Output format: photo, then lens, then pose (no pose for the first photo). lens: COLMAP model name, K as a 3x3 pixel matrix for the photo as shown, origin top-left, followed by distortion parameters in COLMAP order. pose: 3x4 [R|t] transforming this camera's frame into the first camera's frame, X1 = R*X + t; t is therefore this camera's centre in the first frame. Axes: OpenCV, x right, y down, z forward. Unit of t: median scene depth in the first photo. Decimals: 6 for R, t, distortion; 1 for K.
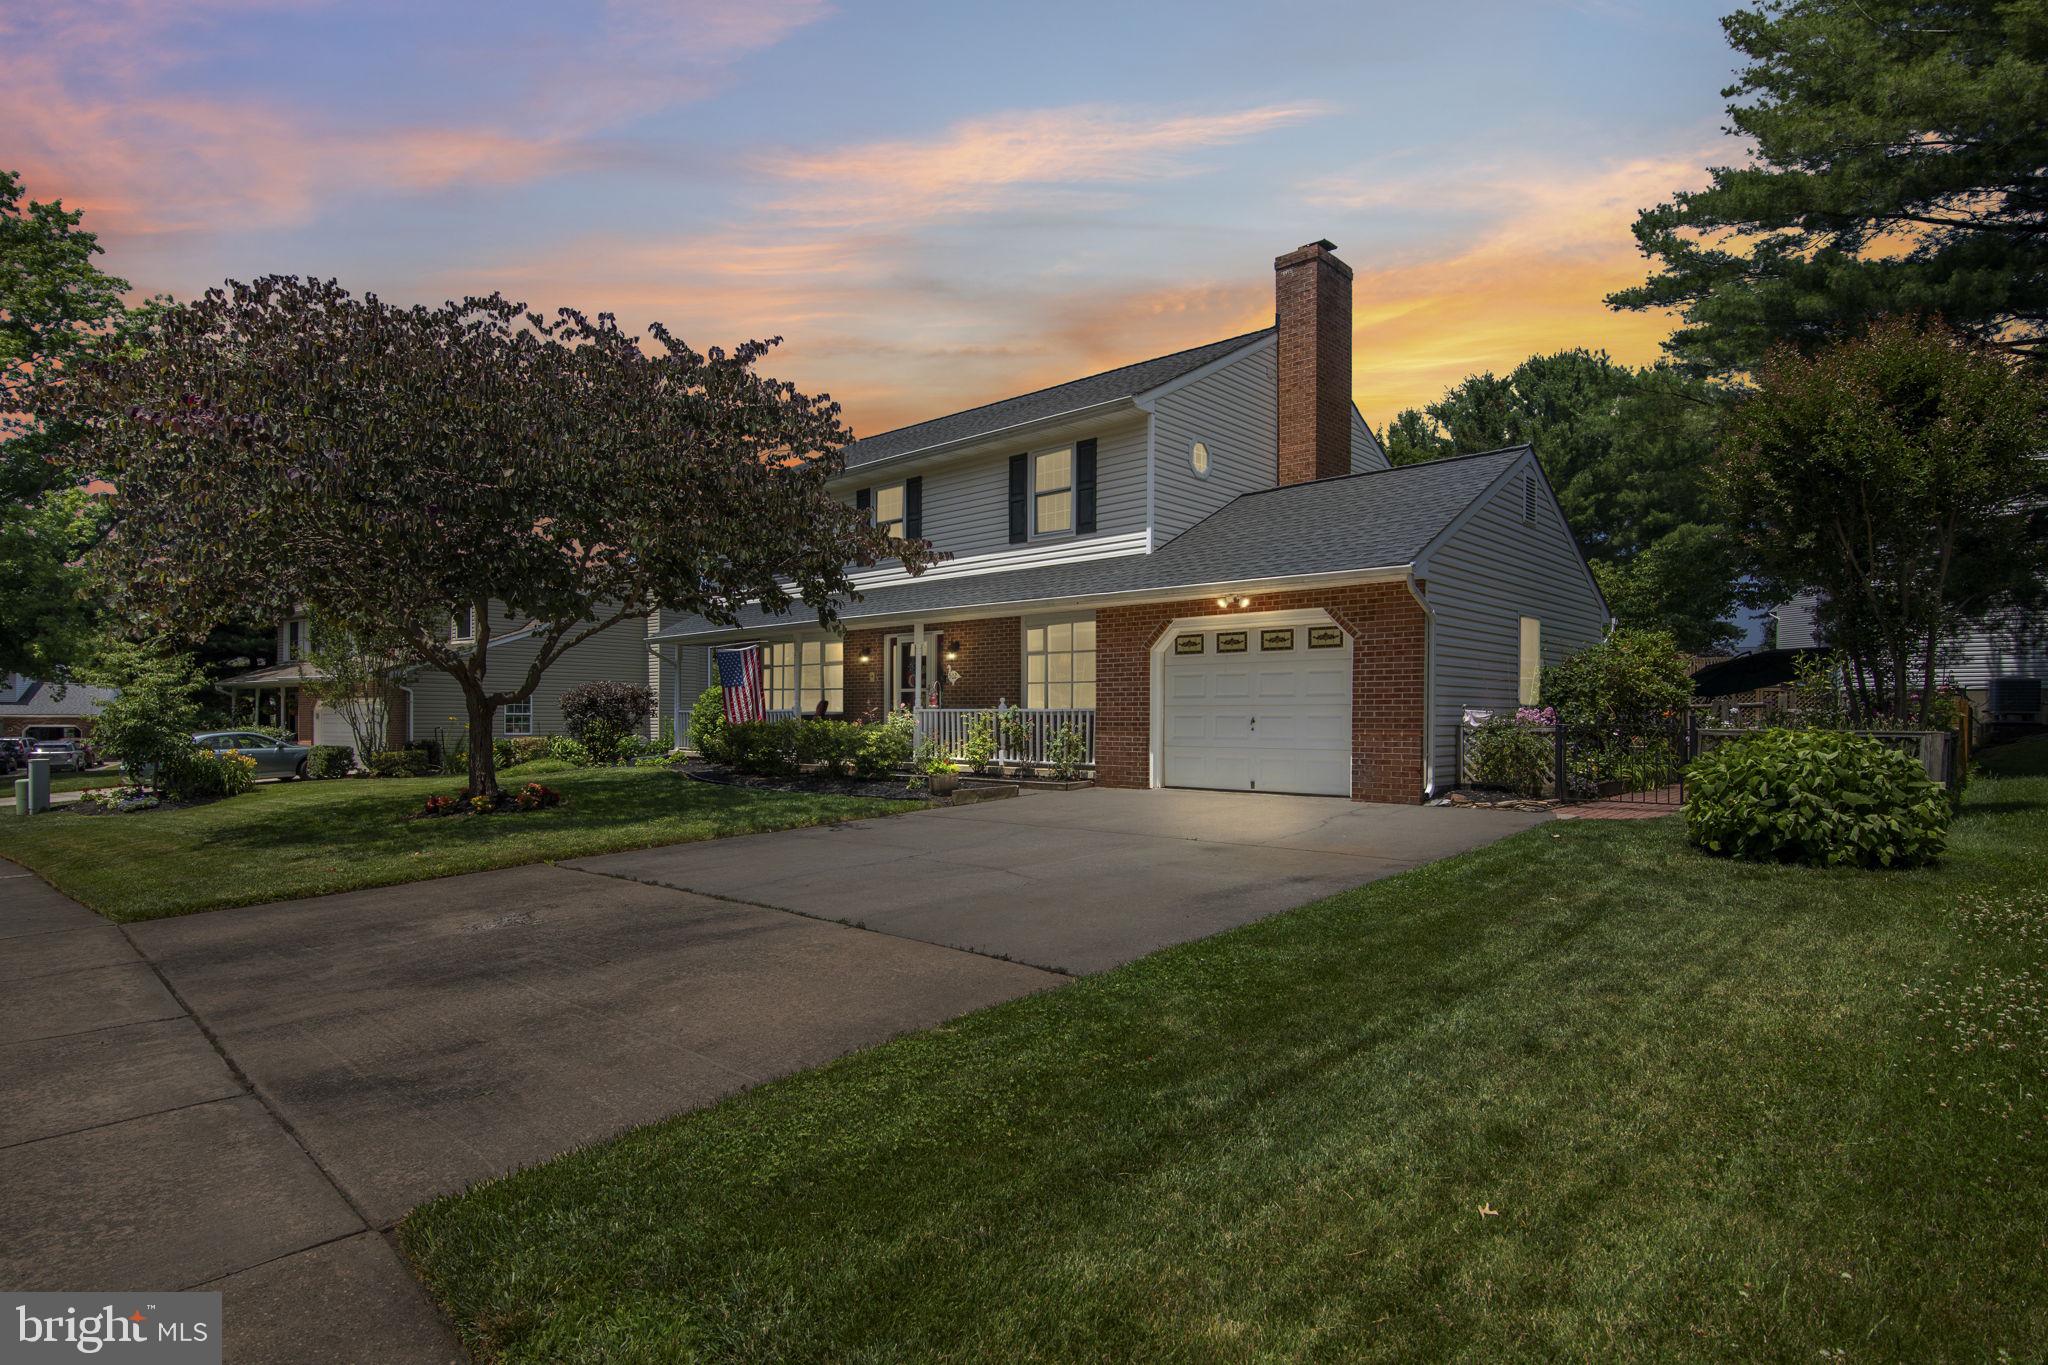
lens RADIAL K [[929.4, 0, 1025.2], [0, 929.4, 675.5], [0, 0, 1]] dist [-0.000530, -0.000135]
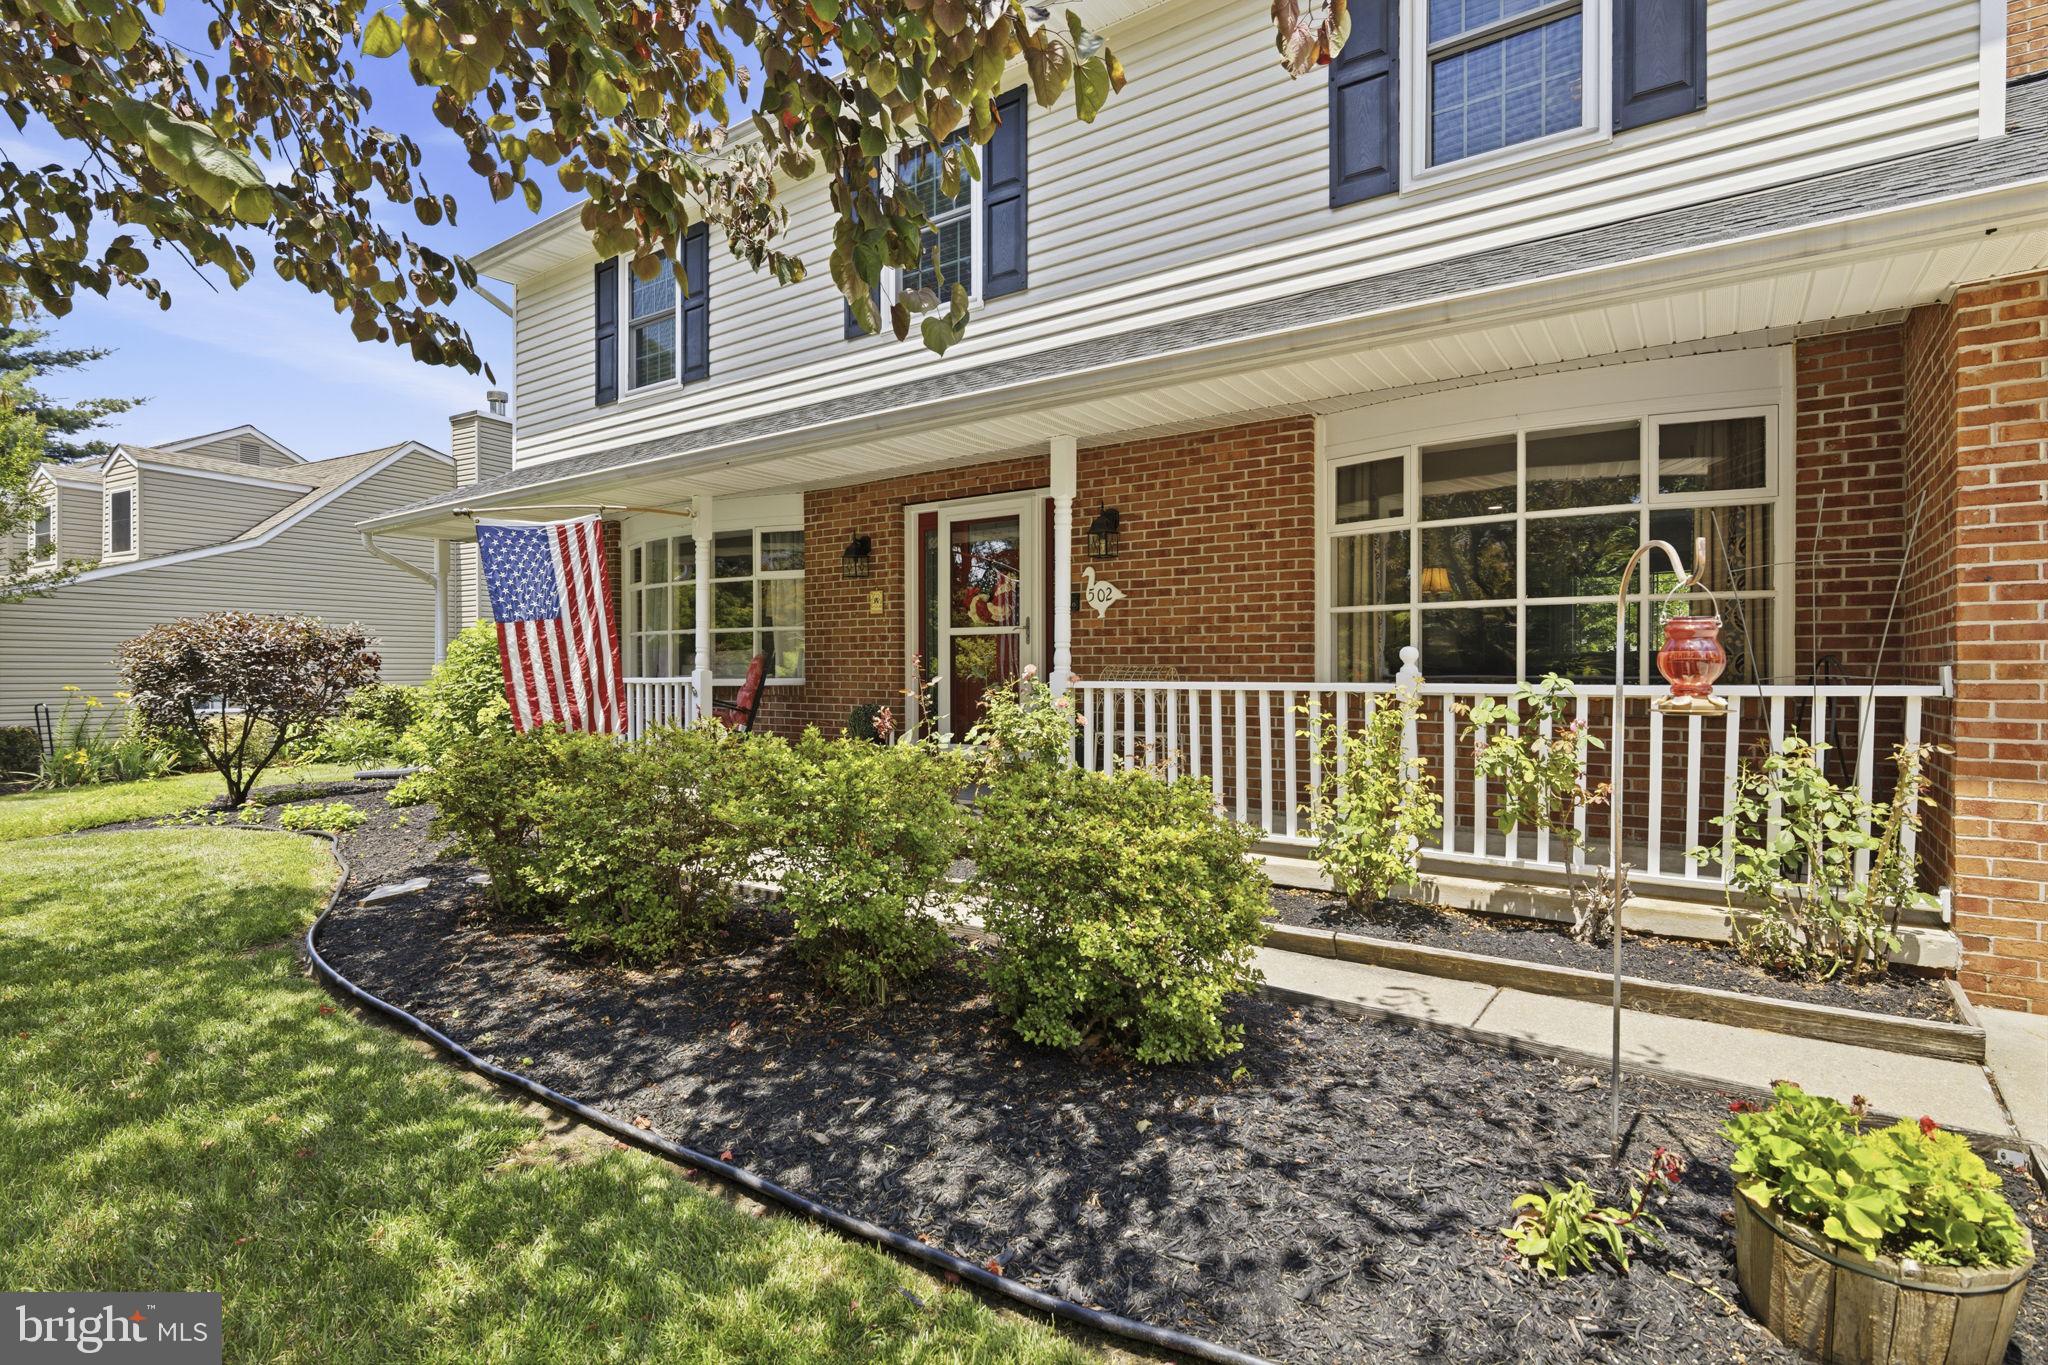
lens RADIAL K [[929.4, 0, 1025.2], [0, 929.4, 675.5], [0, 0, 1]] dist [-0.000530, -0.000135]
pose [[0.994231, -0.002151, 0.107240, -0.156731], [-0.002556, 0.999040, 0.043743, 0.017408], [-0.107231, -0.043764, 0.993270, 0.610024]]
